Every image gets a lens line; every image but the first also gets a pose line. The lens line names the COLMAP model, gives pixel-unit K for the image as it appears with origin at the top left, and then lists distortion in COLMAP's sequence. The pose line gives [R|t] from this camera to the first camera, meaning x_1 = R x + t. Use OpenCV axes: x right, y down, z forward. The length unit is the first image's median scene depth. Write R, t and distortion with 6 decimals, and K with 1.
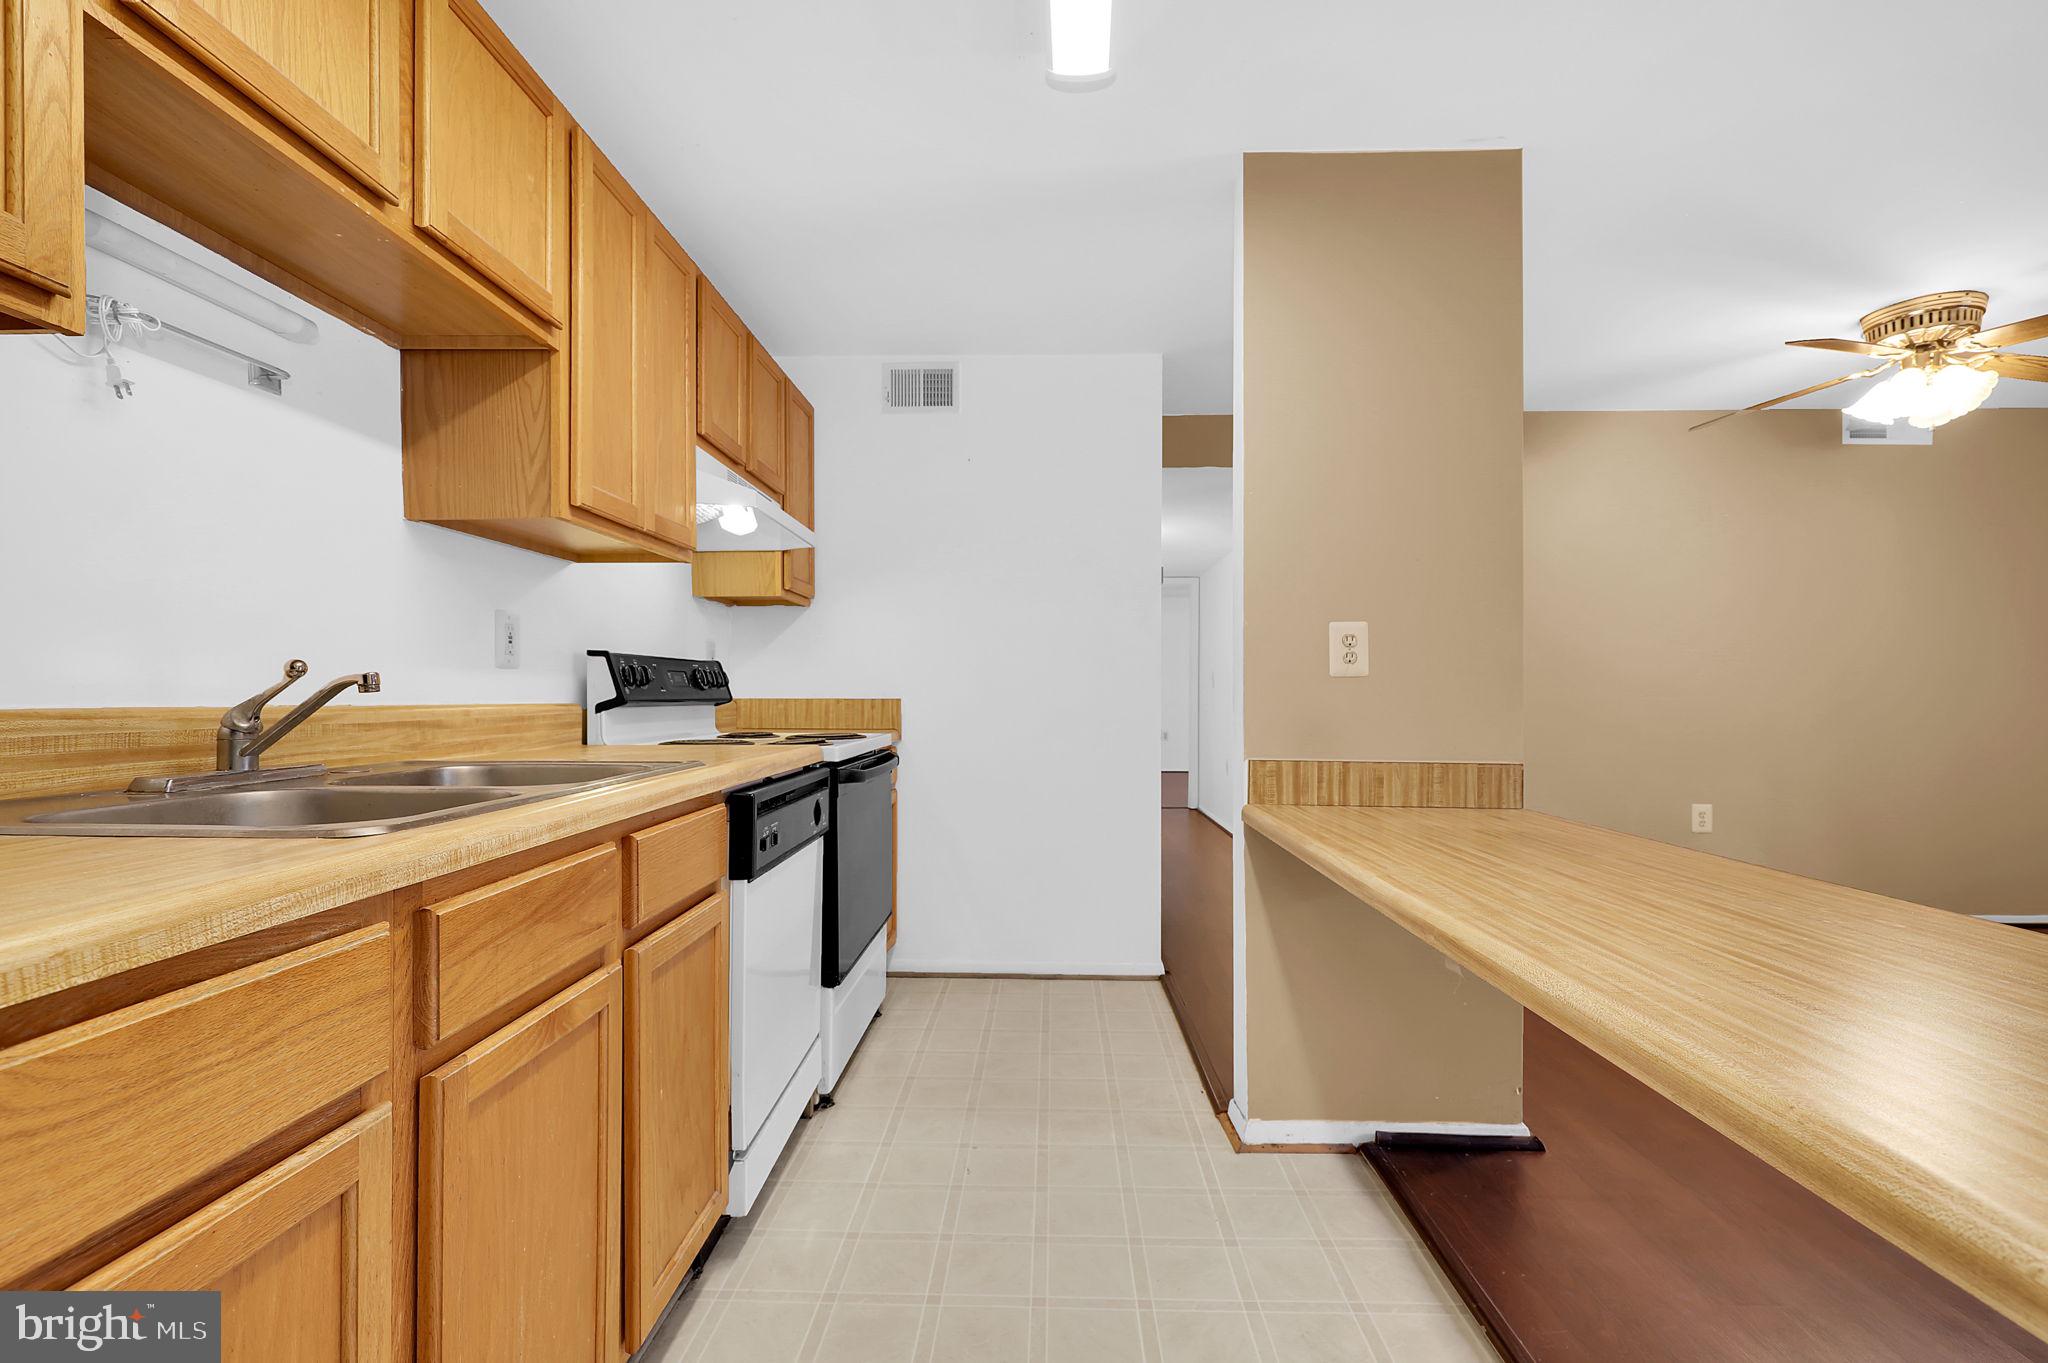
lens RADIAL K [[925.3, 0, 1035.8], [0, 925.3, 694.3], [0, 0, 1]] dist [-0.000270, 0.000813]
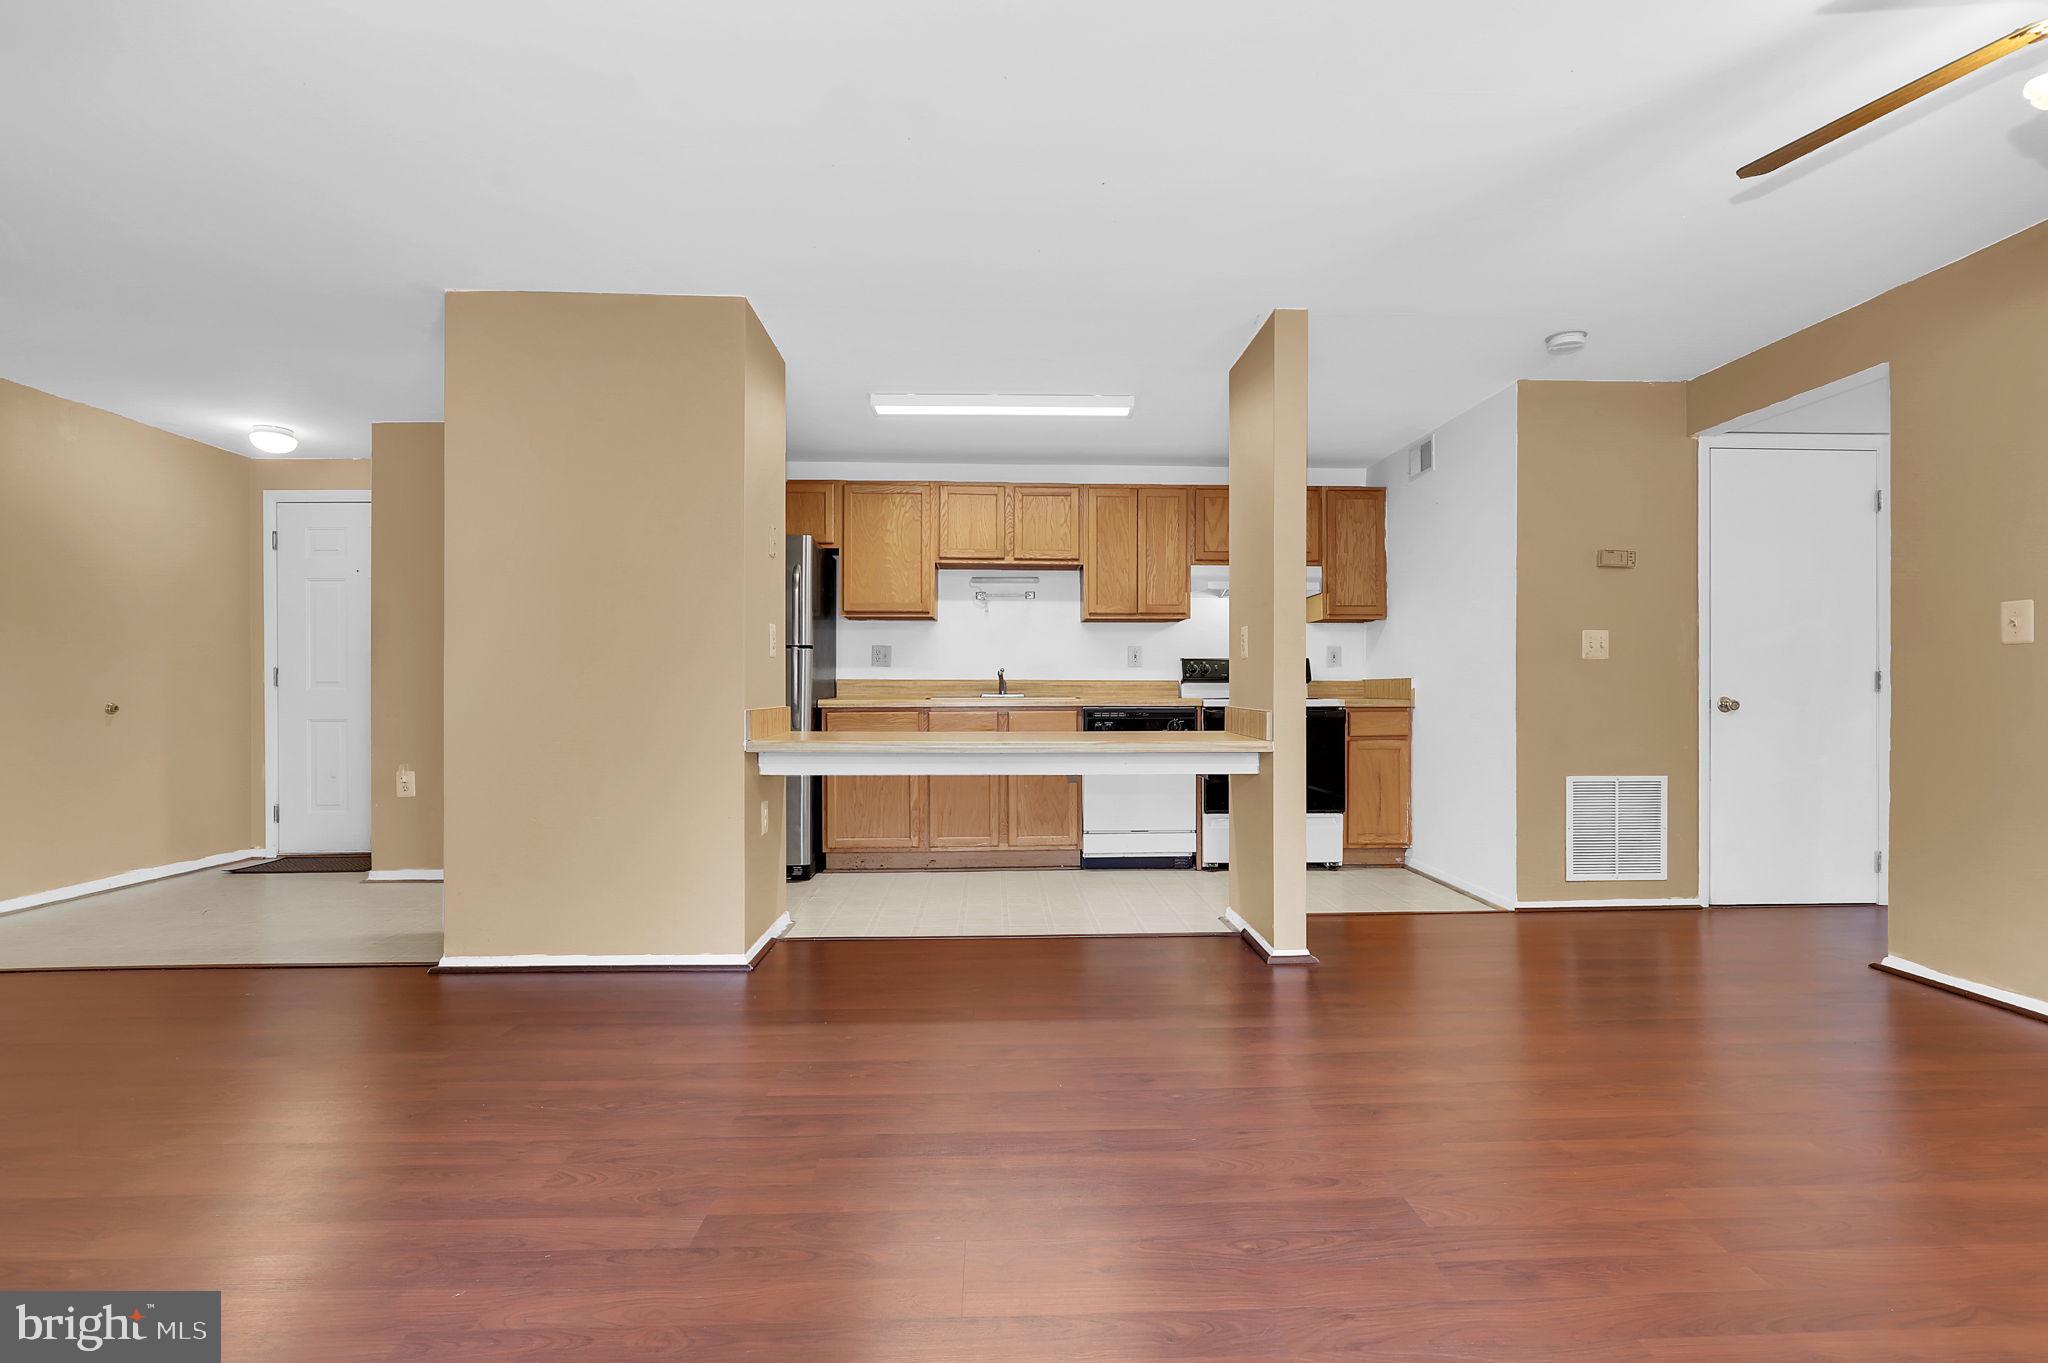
lens RADIAL K [[925.3, 0, 1027.8], [0, 925.3, 681.5], [0, 0, 1]] dist [-0.000270, 0.000813]
pose [[0.054540, -0.010253, -0.998459, 2.009227], [0.000759, 0.999947, -0.010227, 0.038939], [0.998511, -0.000200, 0.054545, 0.512154]]
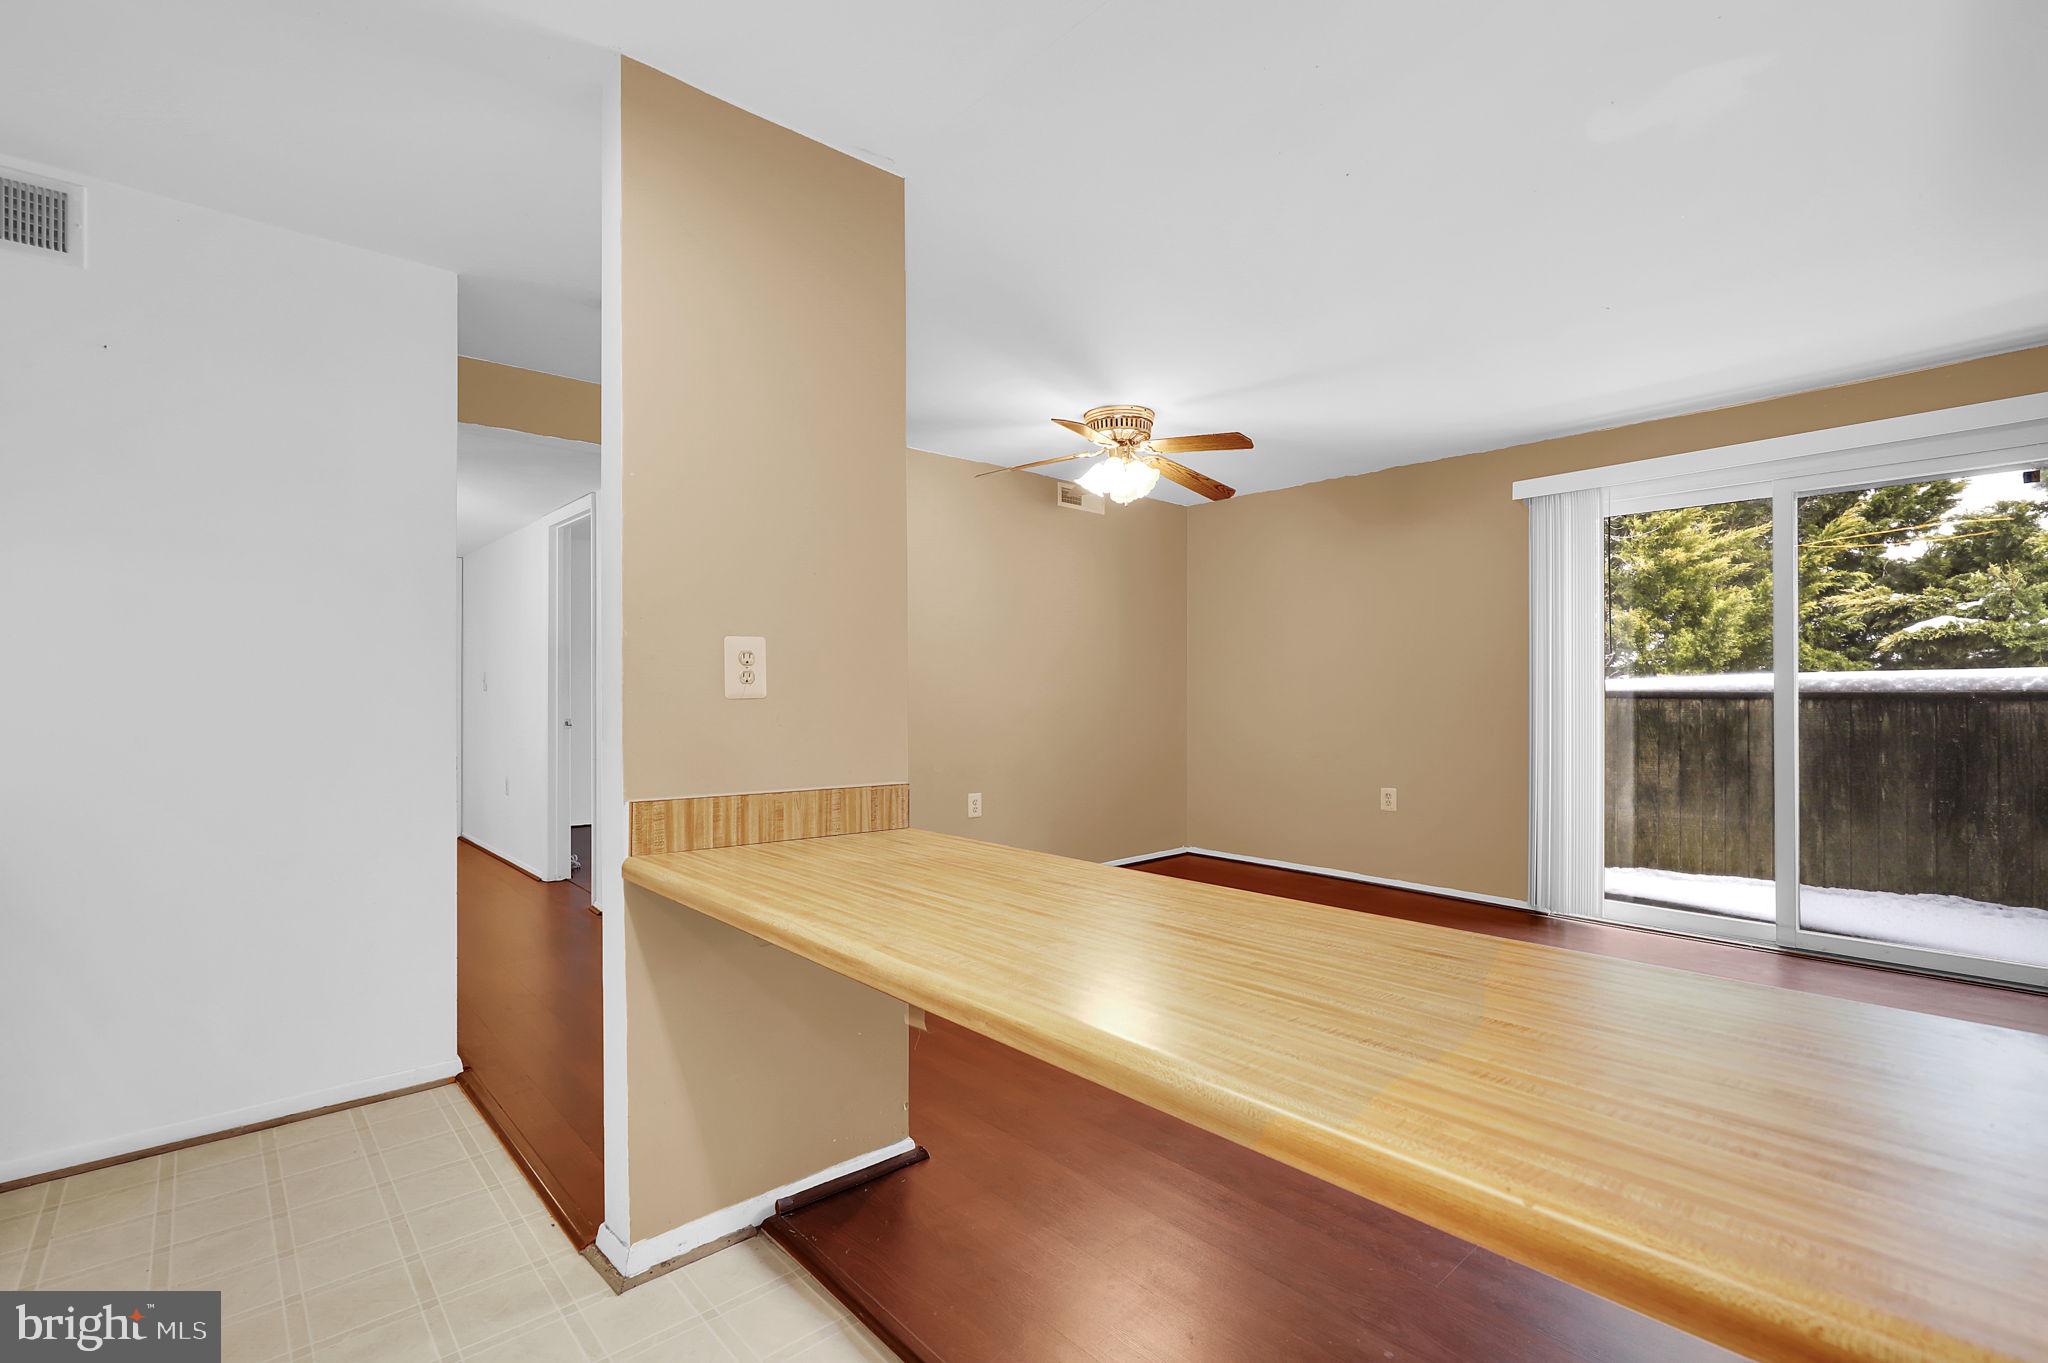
lens RADIAL K [[925.3, 0, 1035.2], [0, 925.3, 686.8], [0, 0, 1]] dist [-0.000270, 0.000813]
pose [[0.727432, 0.000690, 0.686179, -0.069444], [0.001373, 0.999996, -0.002461, -0.027757], [-0.686178, 0.002733, 0.727428, 0.162830]]
